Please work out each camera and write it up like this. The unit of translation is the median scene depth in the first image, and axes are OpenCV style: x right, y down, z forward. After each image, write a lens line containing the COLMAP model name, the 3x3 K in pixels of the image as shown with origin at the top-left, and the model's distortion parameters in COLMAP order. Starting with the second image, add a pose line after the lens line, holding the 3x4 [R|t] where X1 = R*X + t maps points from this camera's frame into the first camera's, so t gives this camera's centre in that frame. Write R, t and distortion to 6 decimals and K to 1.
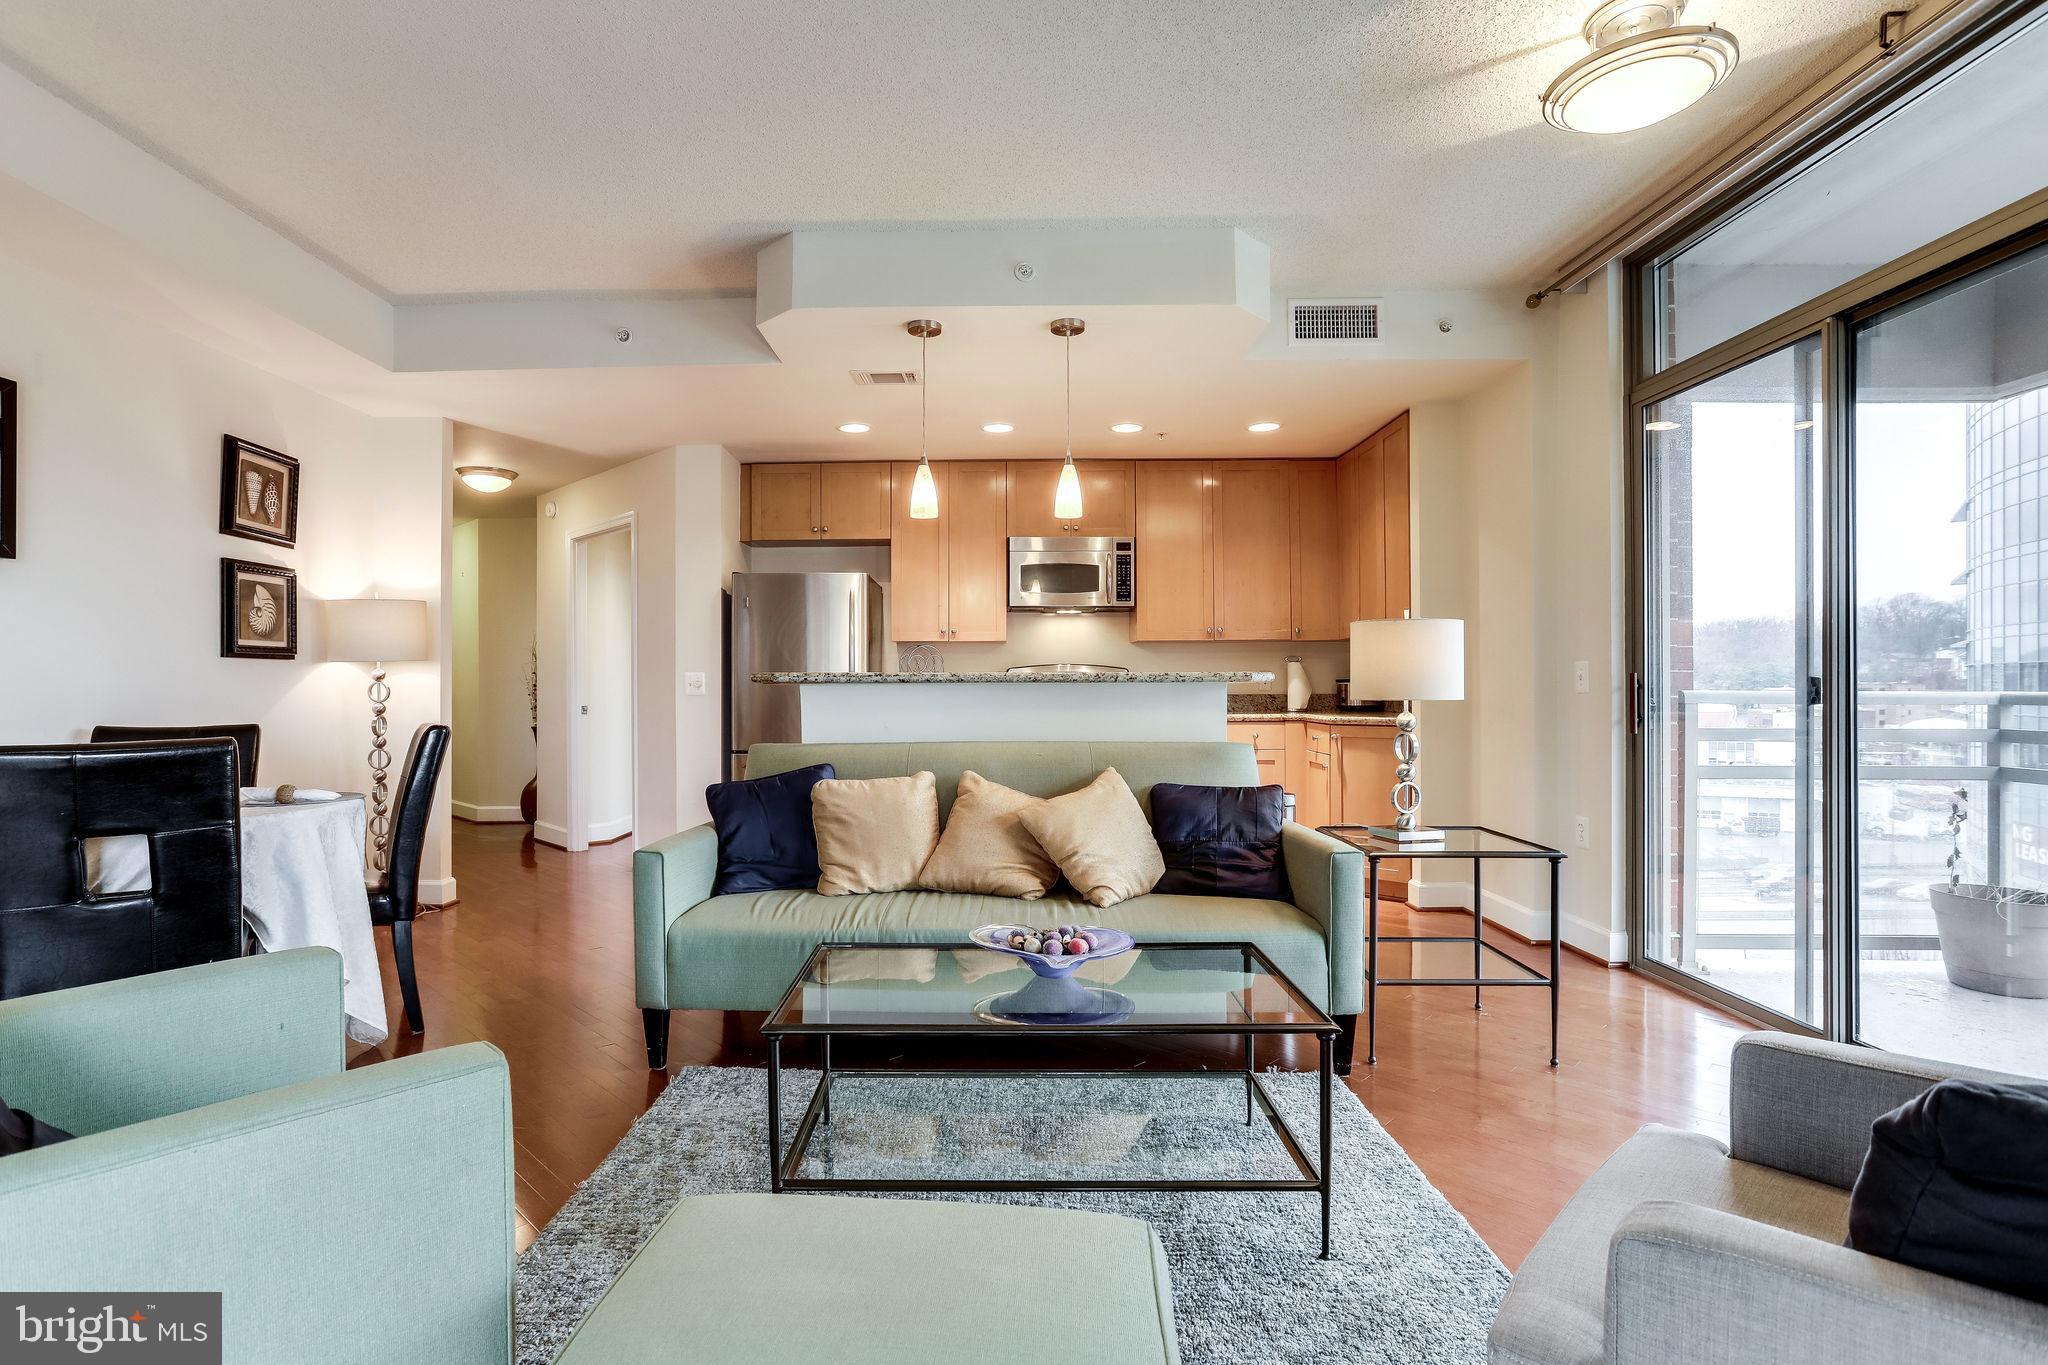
lens RADIAL K [[1005.3, 0, 982.2], [0, 1005.3, 692.9], [0, 0, 1]] dist [-0.053255, 0.030975]
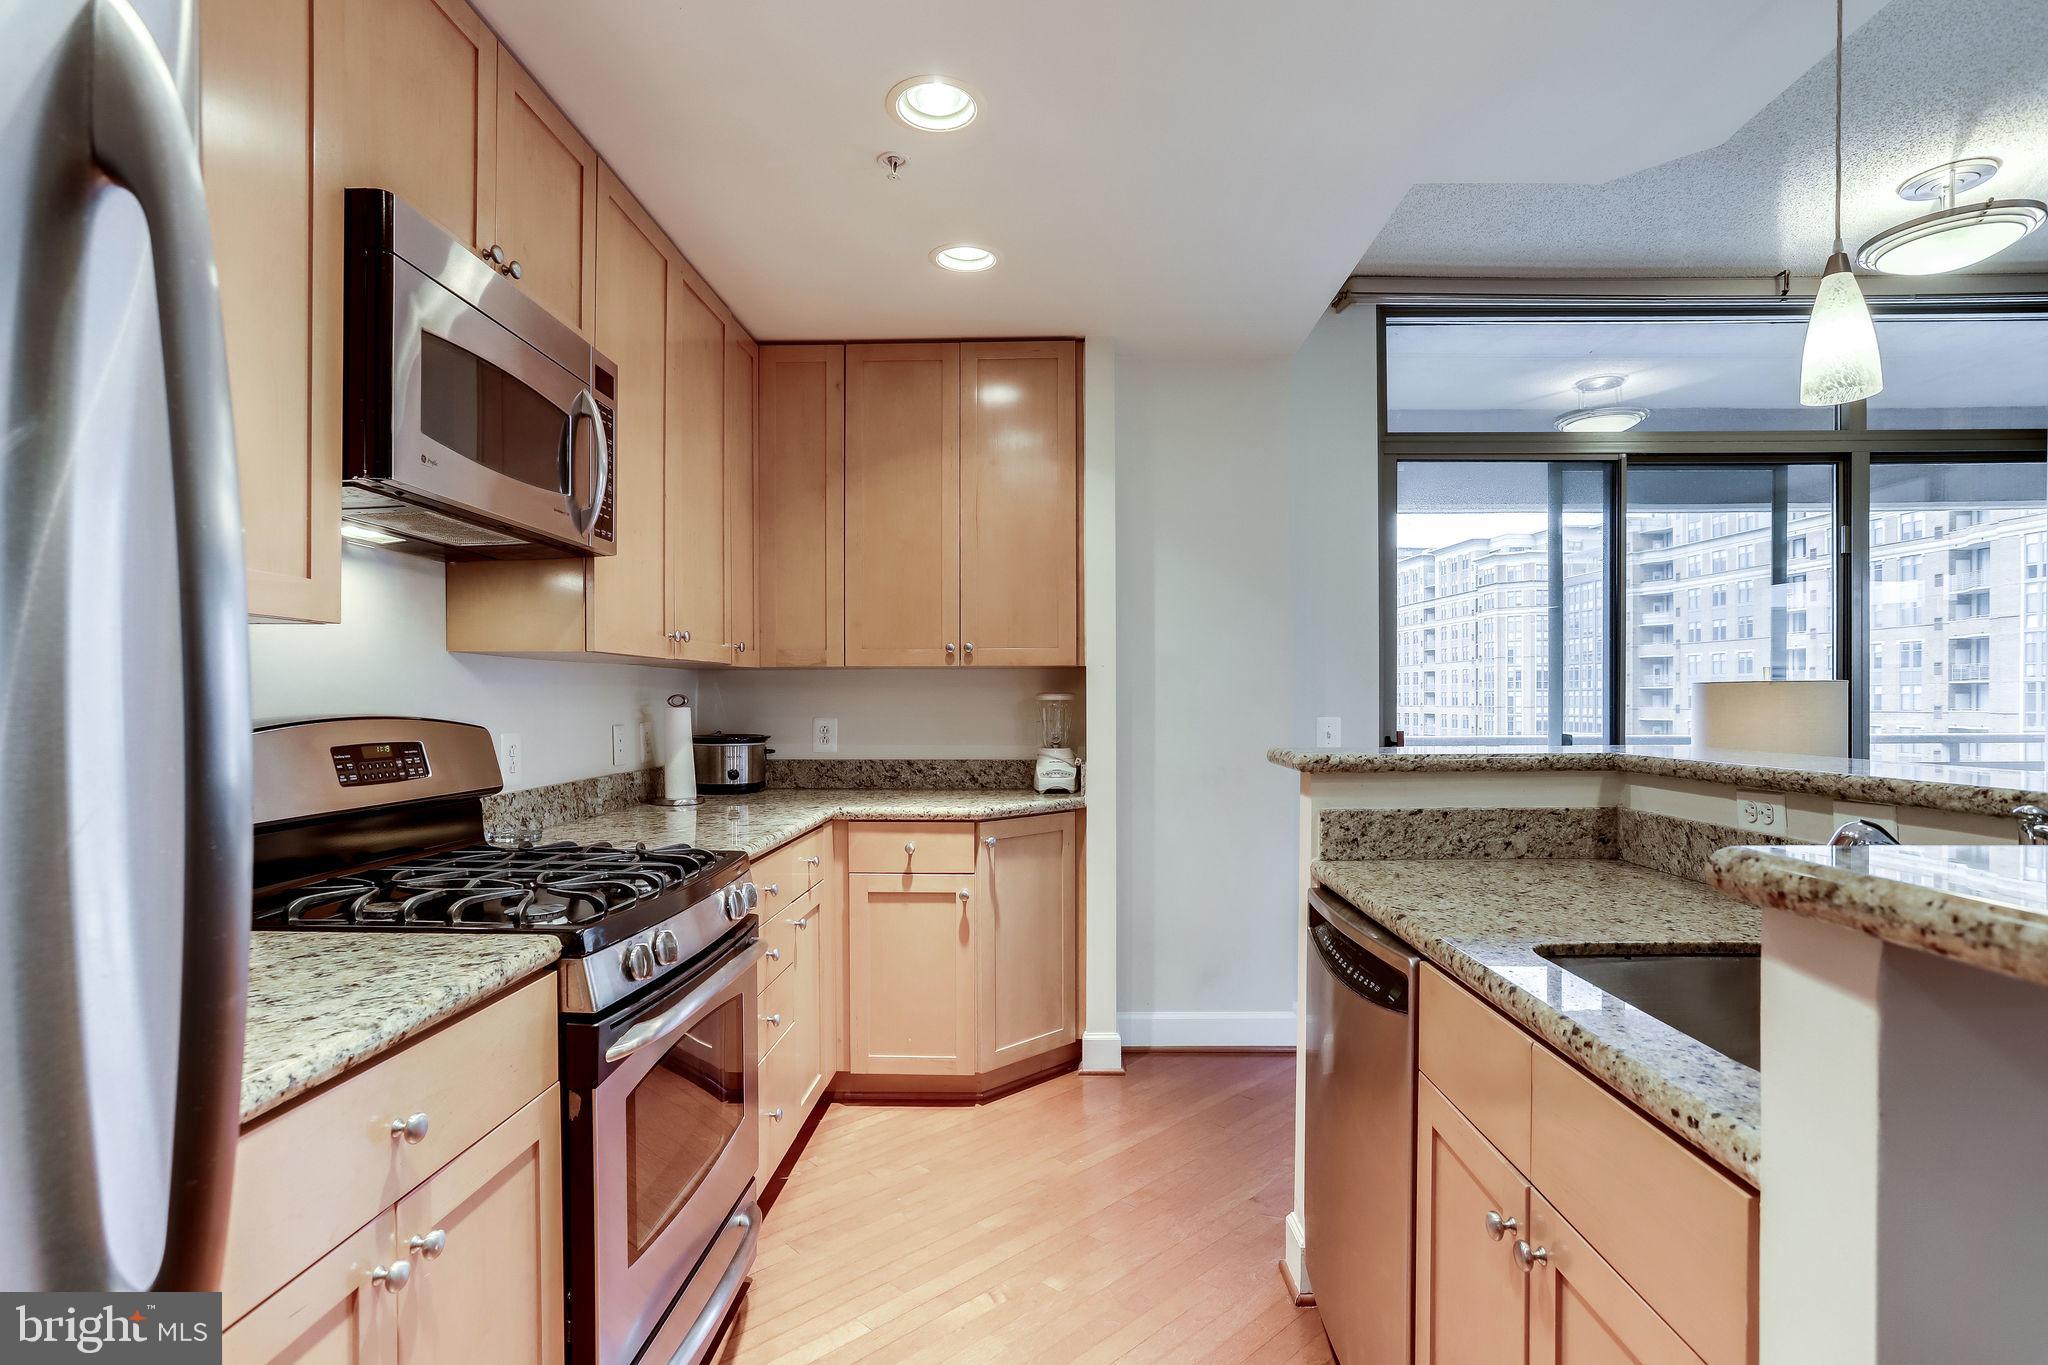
lens RADIAL K [[1019.3, 0, 1035.7], [0, 1019.3, 707.4], [0, 0, 1]] dist [-0.053188, 0.033582]
pose [[0.000910, -0.003884, 0.999992, -0.297267], [0.010324, 0.999939, 0.003874, -0.043867], [-0.999946, 0.010320, 0.000950, 1.181118]]
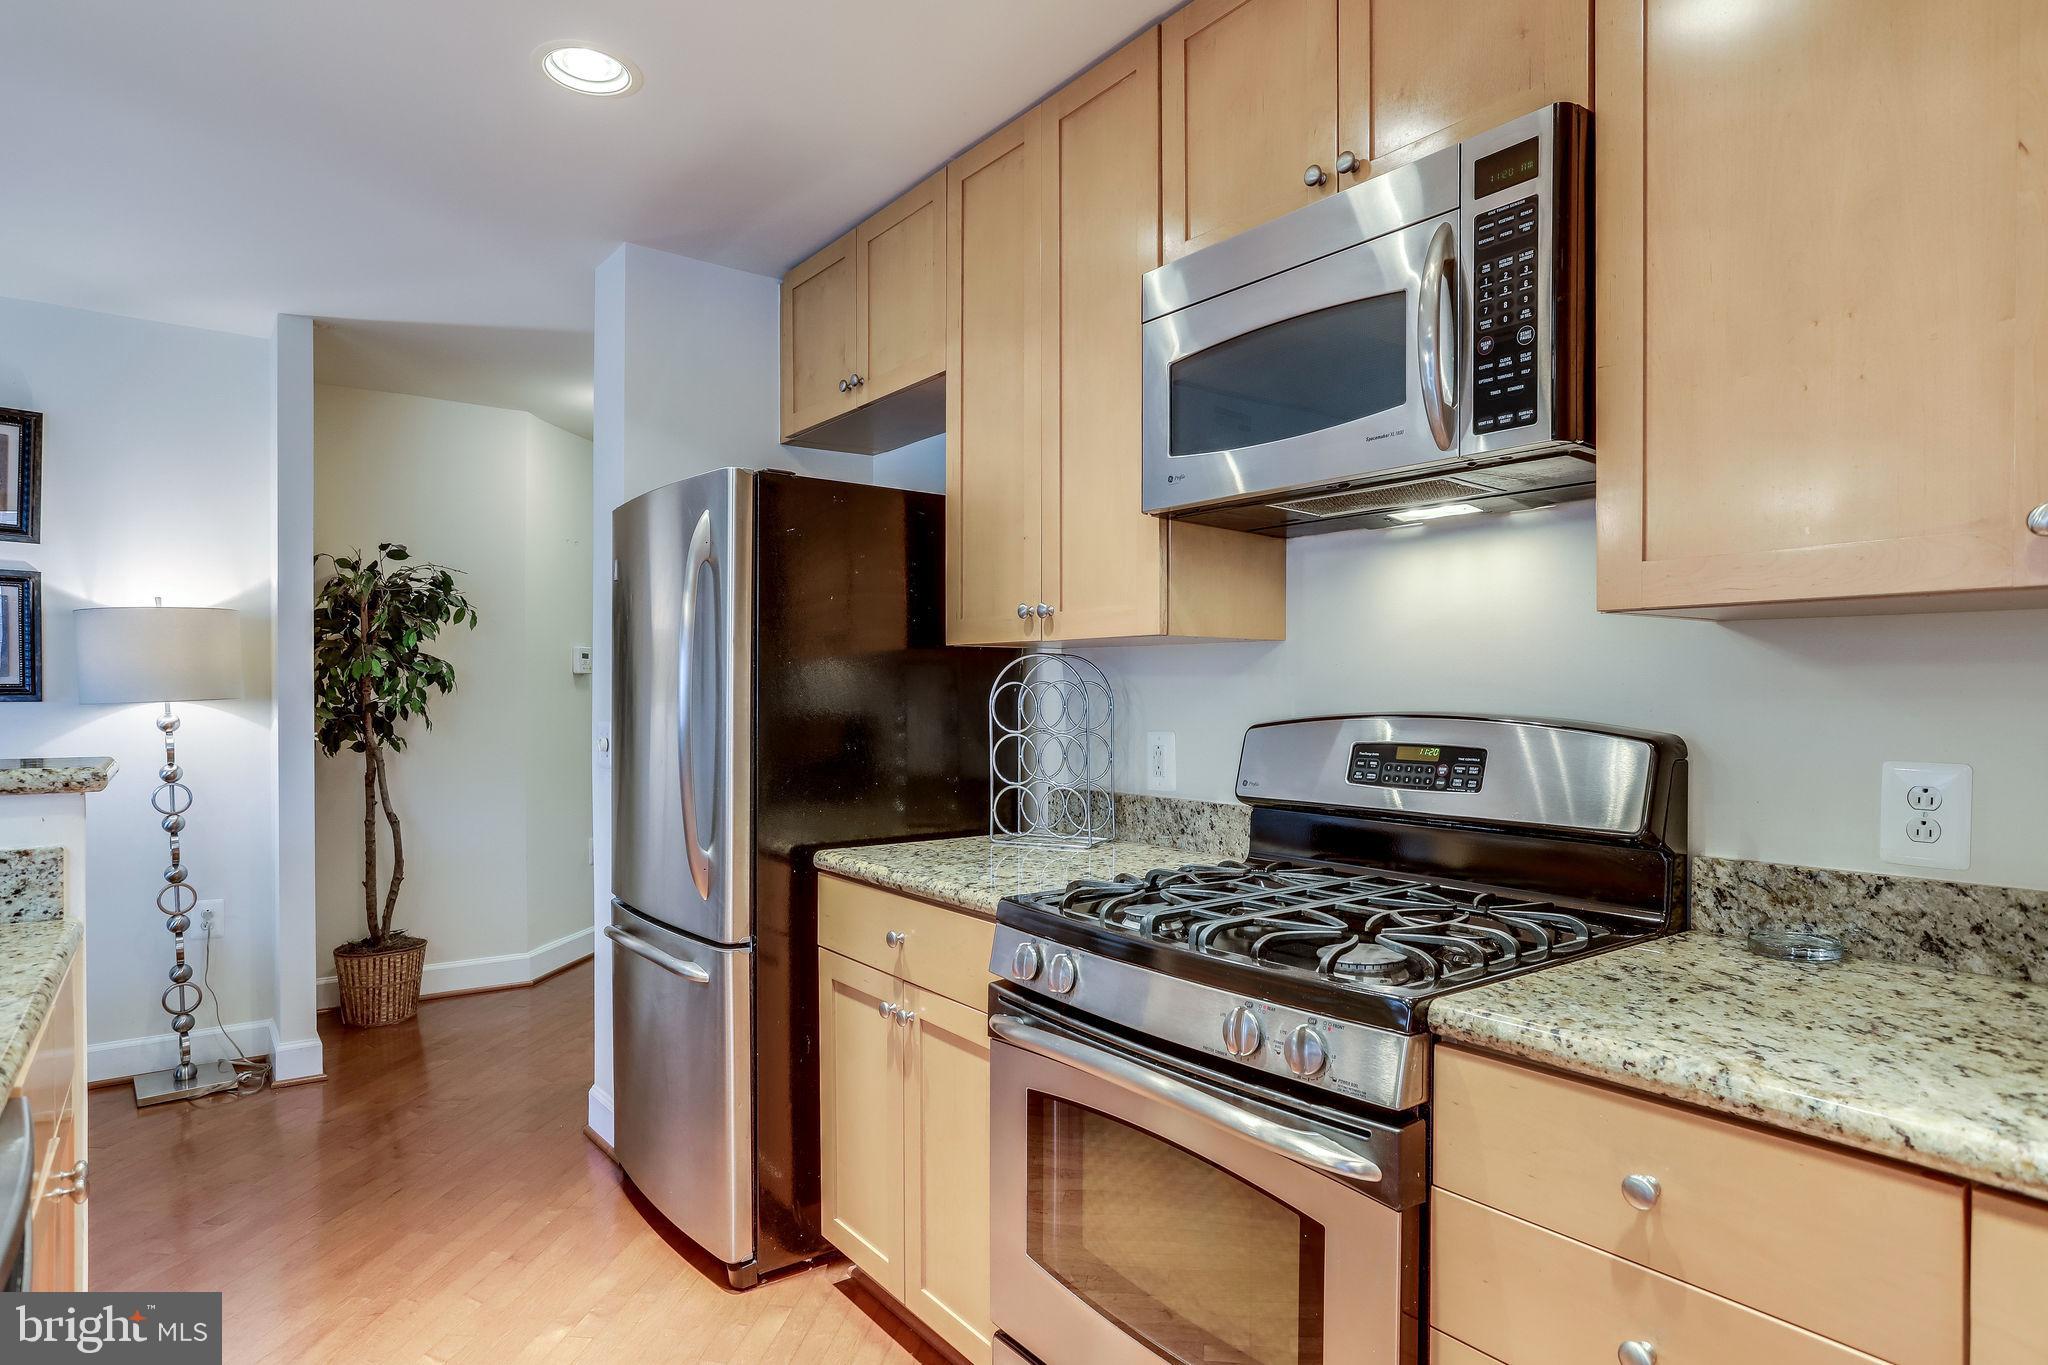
lens RADIAL K [[1130.9, 0, 1024.0], [0, 1130.9, 682.5], [0, 0, 1]] dist [-0.065398, 0.048146]
pose [[0.625576, -0.001935, -0.780161, 0.360602], [-0.010904, 0.999878, -0.011223, -0.046958], [0.780087, 0.015528, 0.625479, 1.077653]]
